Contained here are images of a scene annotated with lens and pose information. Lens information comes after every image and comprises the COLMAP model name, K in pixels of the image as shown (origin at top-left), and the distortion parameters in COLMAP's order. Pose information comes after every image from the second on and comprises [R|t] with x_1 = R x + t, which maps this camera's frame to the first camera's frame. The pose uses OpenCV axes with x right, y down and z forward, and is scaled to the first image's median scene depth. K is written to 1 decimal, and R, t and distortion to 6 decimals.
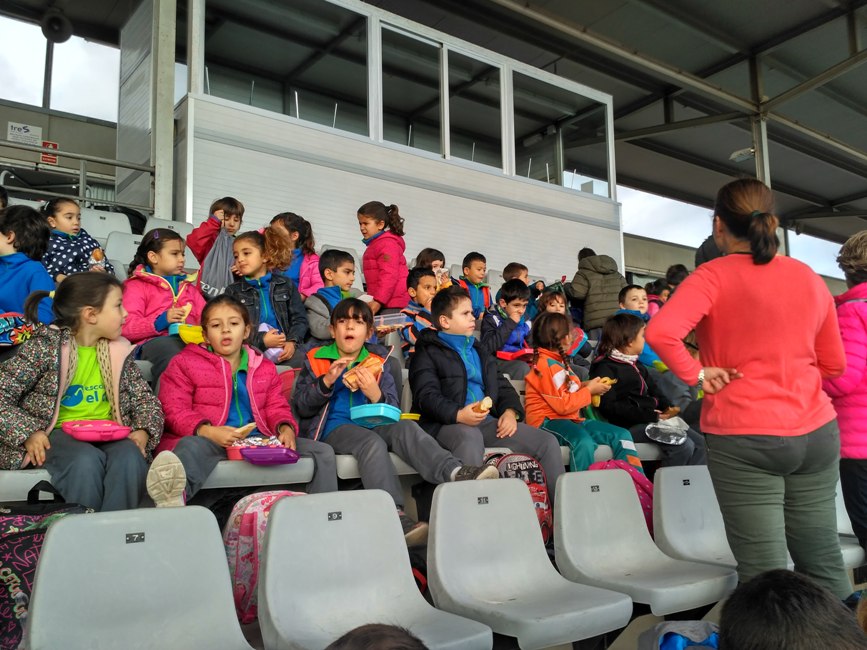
lens RADIAL K [[737.2, 0, 434.4], [0, 737.2, 327.8], [0, 0, 1]] dist [-0.019315, -0.067138]
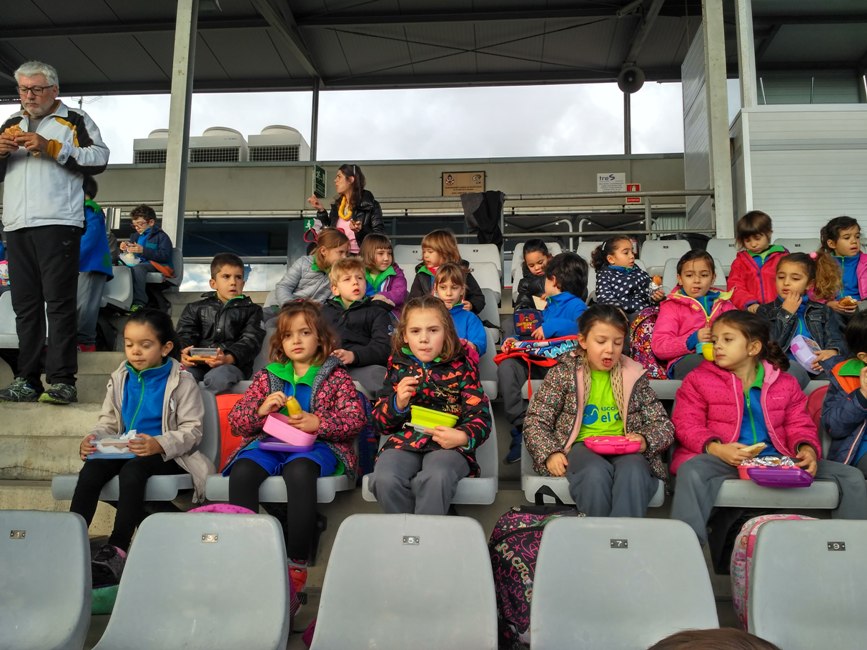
lens RADIAL K [[737.2, 0, 436.0], [0, 737.2, 326.0], [0, 0, 1]] dist [-0.019315, -0.067138]
pose [[0.699696, -0.082833, -0.709623, 0.116241], [0.061237, 0.996554, -0.055945, 0.005395], [0.711812, -0.004311, 0.702357, 0.024261]]
